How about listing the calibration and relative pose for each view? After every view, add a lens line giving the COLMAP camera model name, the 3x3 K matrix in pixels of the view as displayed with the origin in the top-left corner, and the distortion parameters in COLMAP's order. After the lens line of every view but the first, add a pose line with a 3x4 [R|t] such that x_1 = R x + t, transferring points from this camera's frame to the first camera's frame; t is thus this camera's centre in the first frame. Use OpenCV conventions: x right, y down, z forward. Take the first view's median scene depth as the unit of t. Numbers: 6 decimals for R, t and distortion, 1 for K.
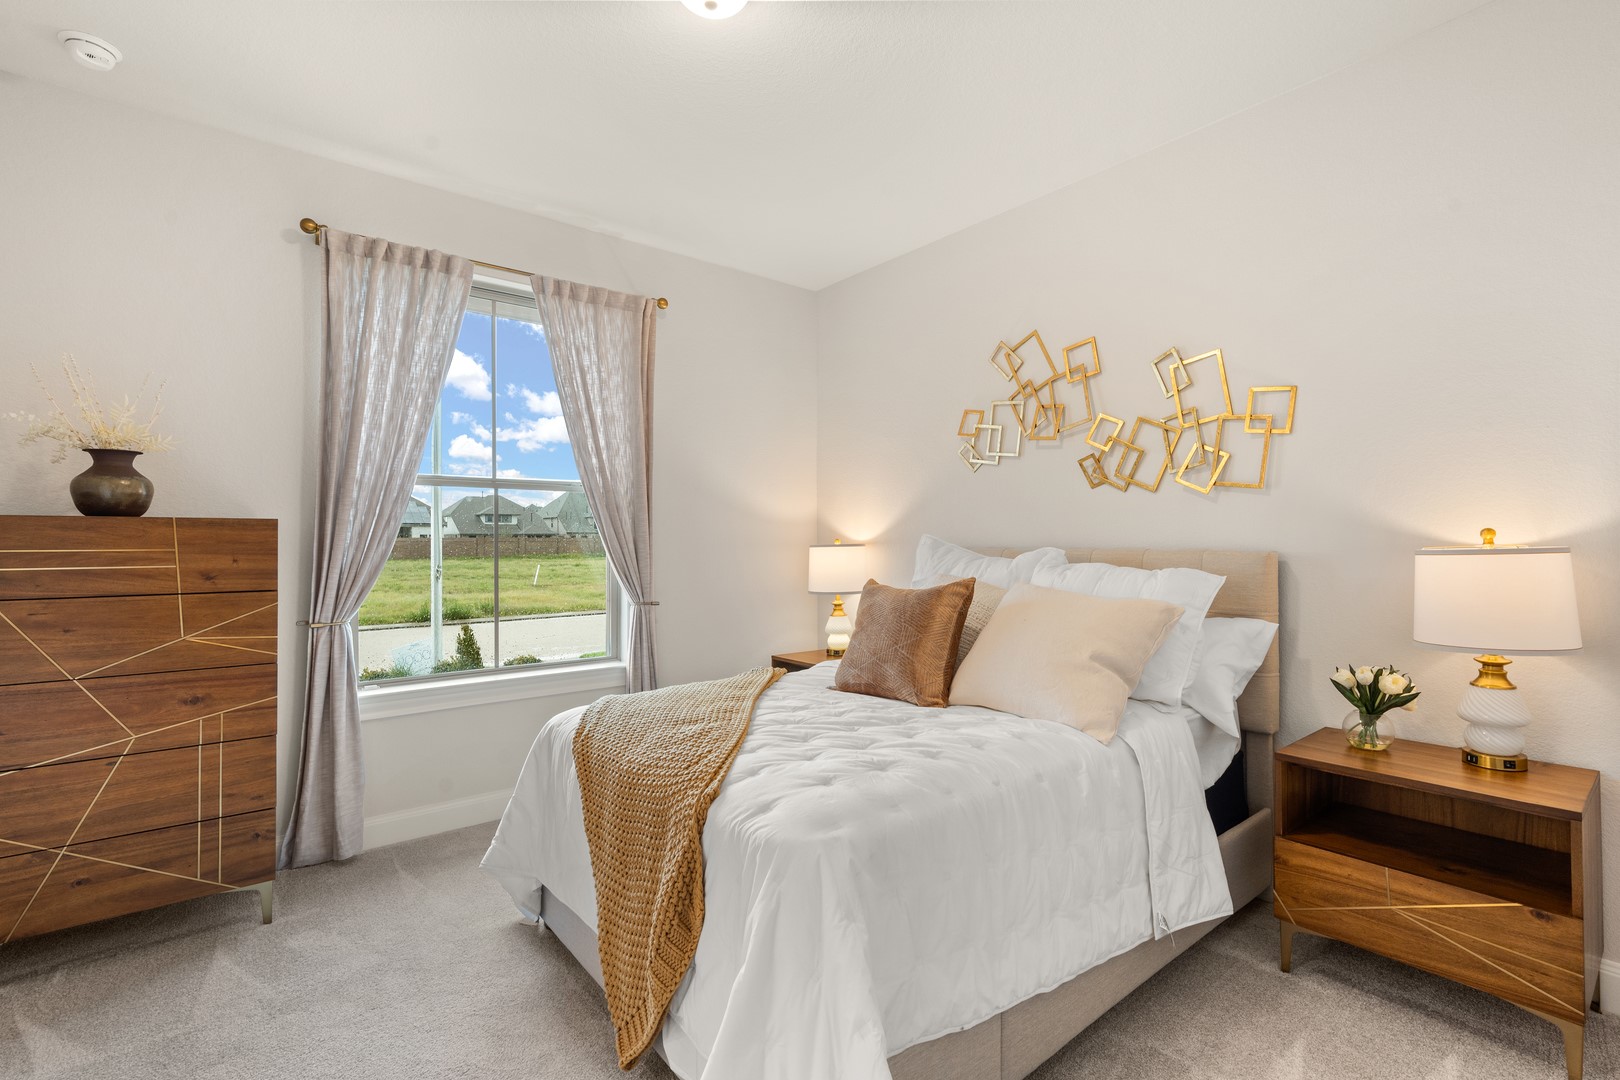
lens RADIAL K [[732.1, 0, 812.4], [0, 732.1, 543.9], [0, 0, 1]] dist [-0.007209, 0.000885]
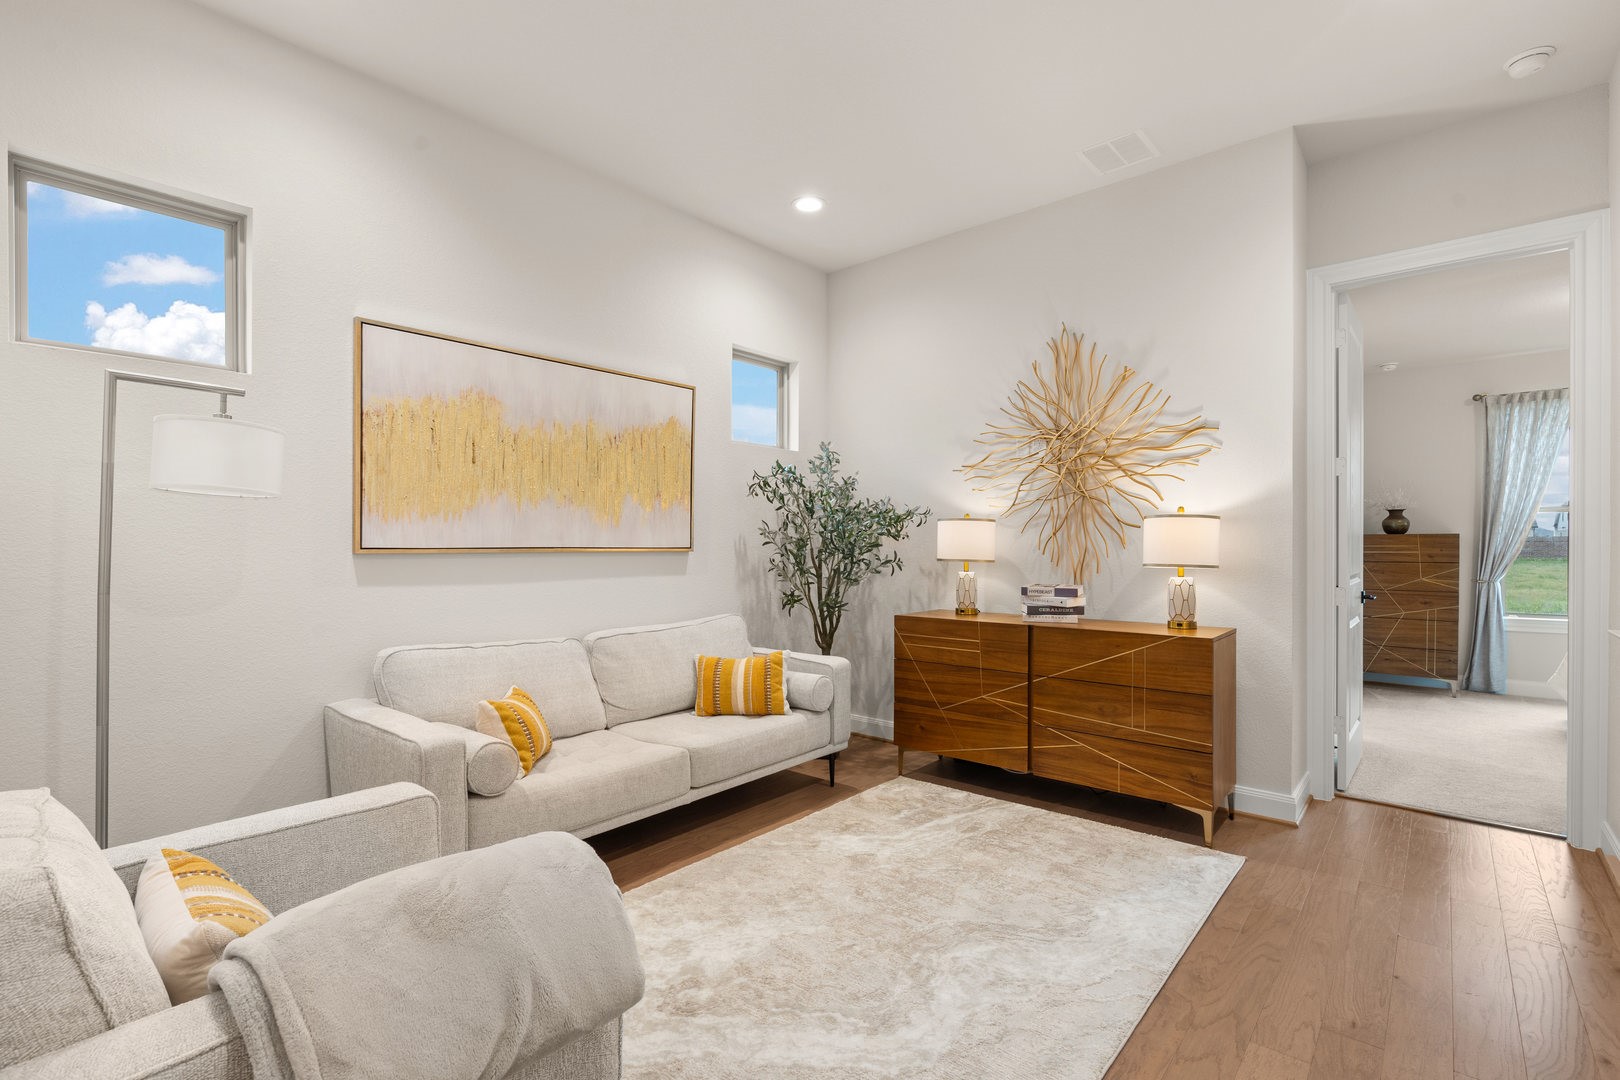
lens RADIAL K [[732.1, 0, 812.7], [0, 732.1, 539.9], [0, 0, 1]] dist [-0.007209, 0.000885]
pose [[0.181527, 0.005822, -0.983369, 1.207242], [0.003025, 0.999974, 0.006479, -0.034649], [0.983381, -0.004151, 0.181505, -1.492392]]
